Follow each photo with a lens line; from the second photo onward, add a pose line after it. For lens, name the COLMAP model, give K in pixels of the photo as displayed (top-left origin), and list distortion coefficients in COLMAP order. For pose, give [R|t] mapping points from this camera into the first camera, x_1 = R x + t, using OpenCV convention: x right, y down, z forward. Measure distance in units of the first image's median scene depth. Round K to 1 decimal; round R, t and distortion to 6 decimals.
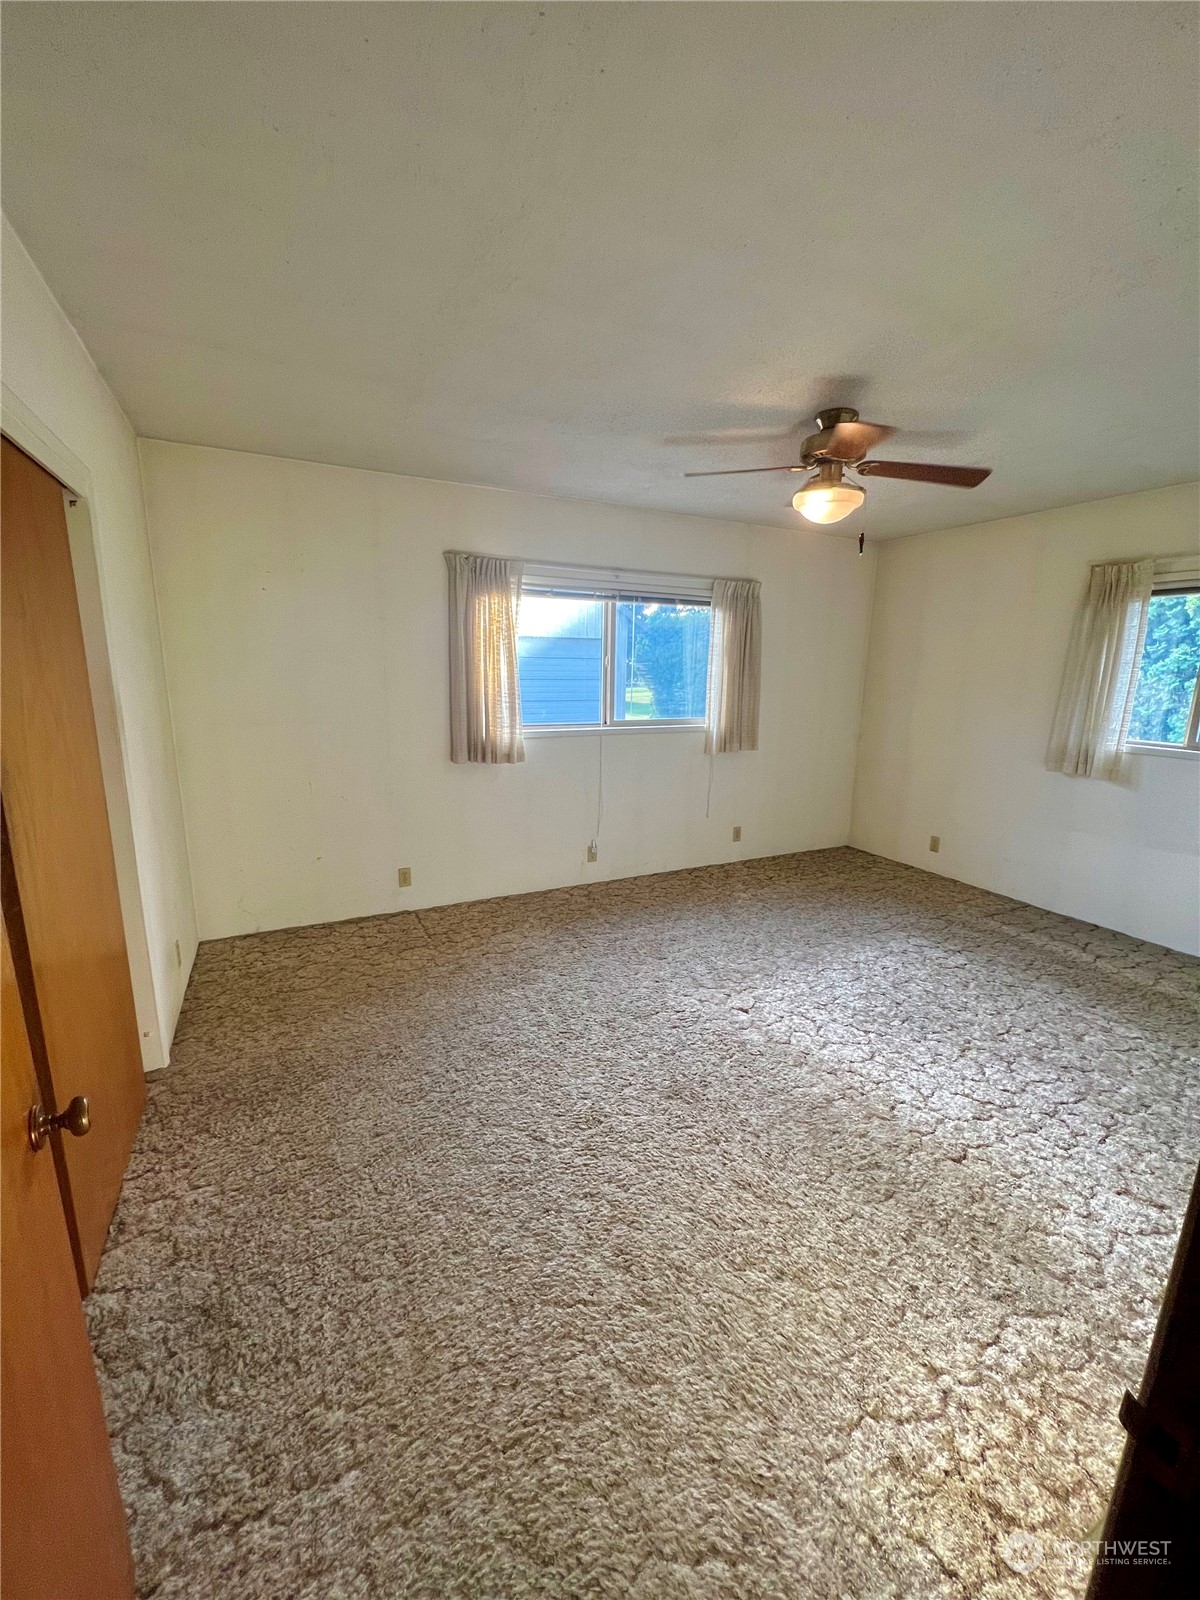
lens RADIAL K [[641.8, 0, 568.3], [0, 641.8, 793.9], [0, 0, 1]] dist [-0.001231, 0.000232]
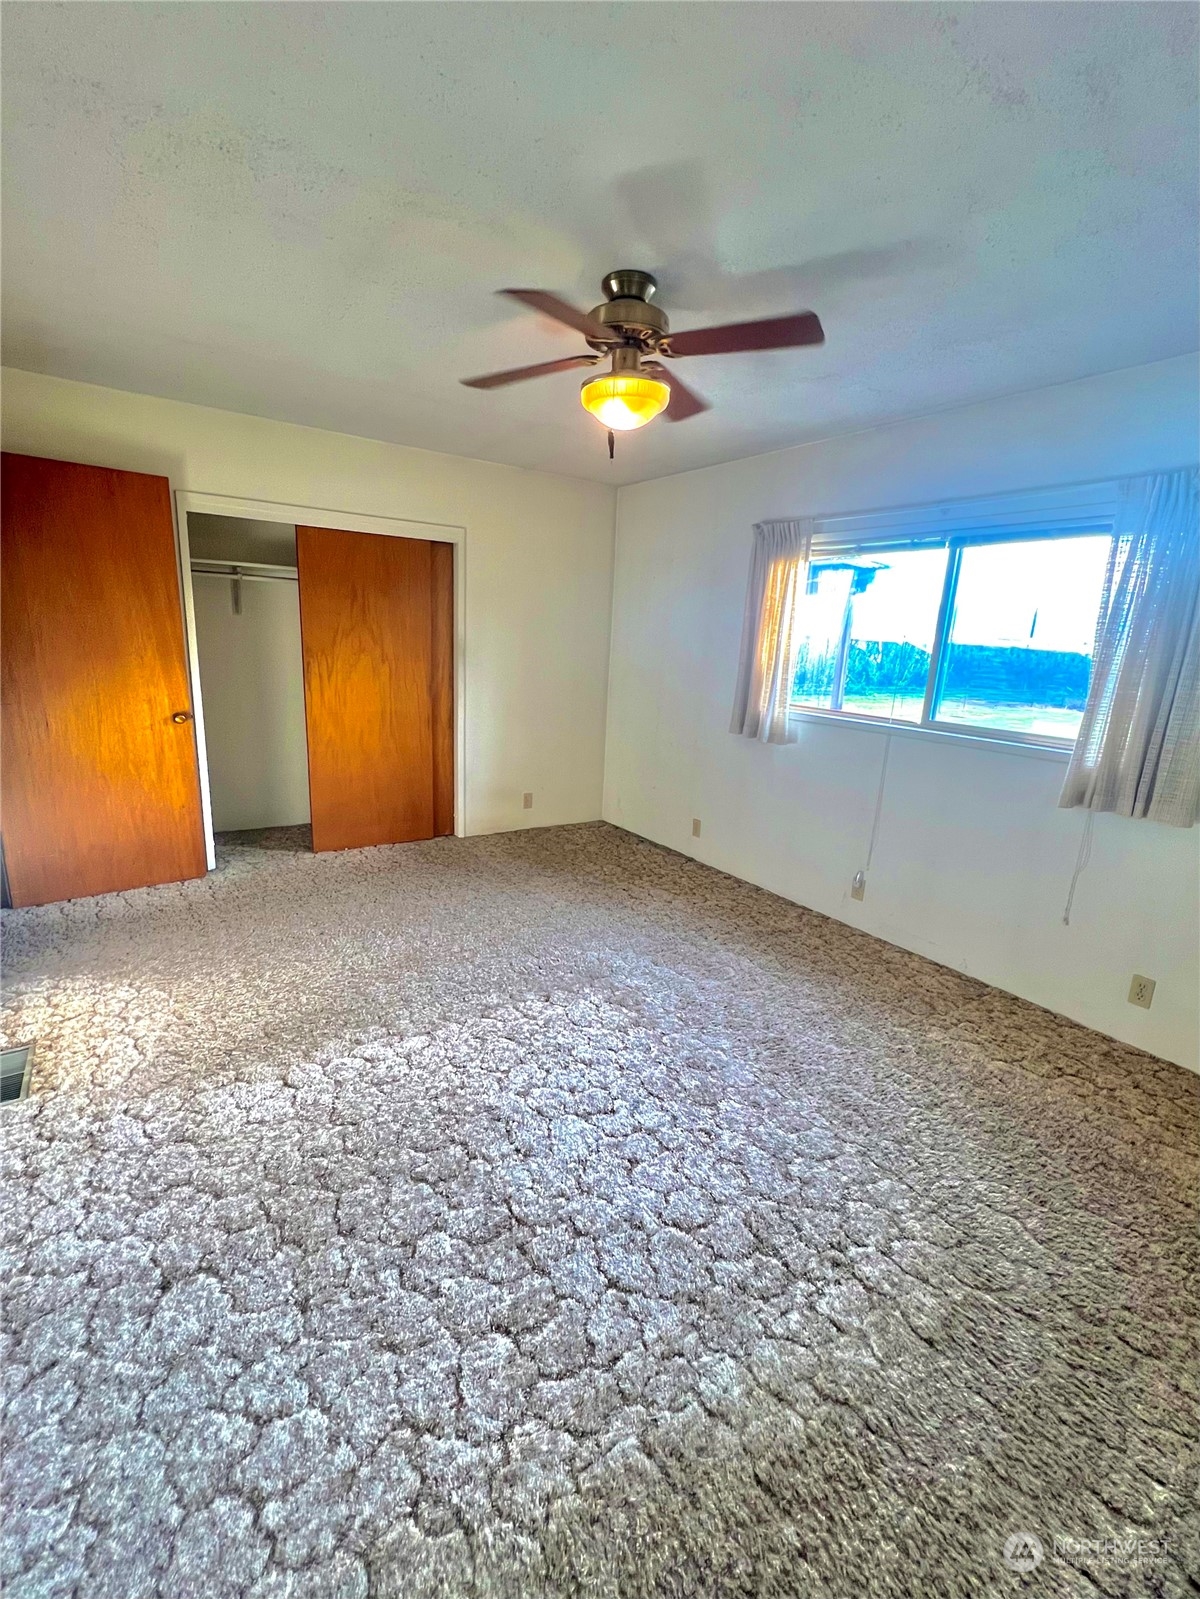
lens RADIAL K [[641.4, 0, 568.3], [0, 641.4, 793.4], [0, 0, 1]] dist [-0.001231, 0.000232]
pose [[0.168587, 0.234048, -0.957497, 0.741492], [-0.239185, 0.952081, 0.190610, -0.083709], [0.956226, 0.196885, 0.216489, 0.530146]]
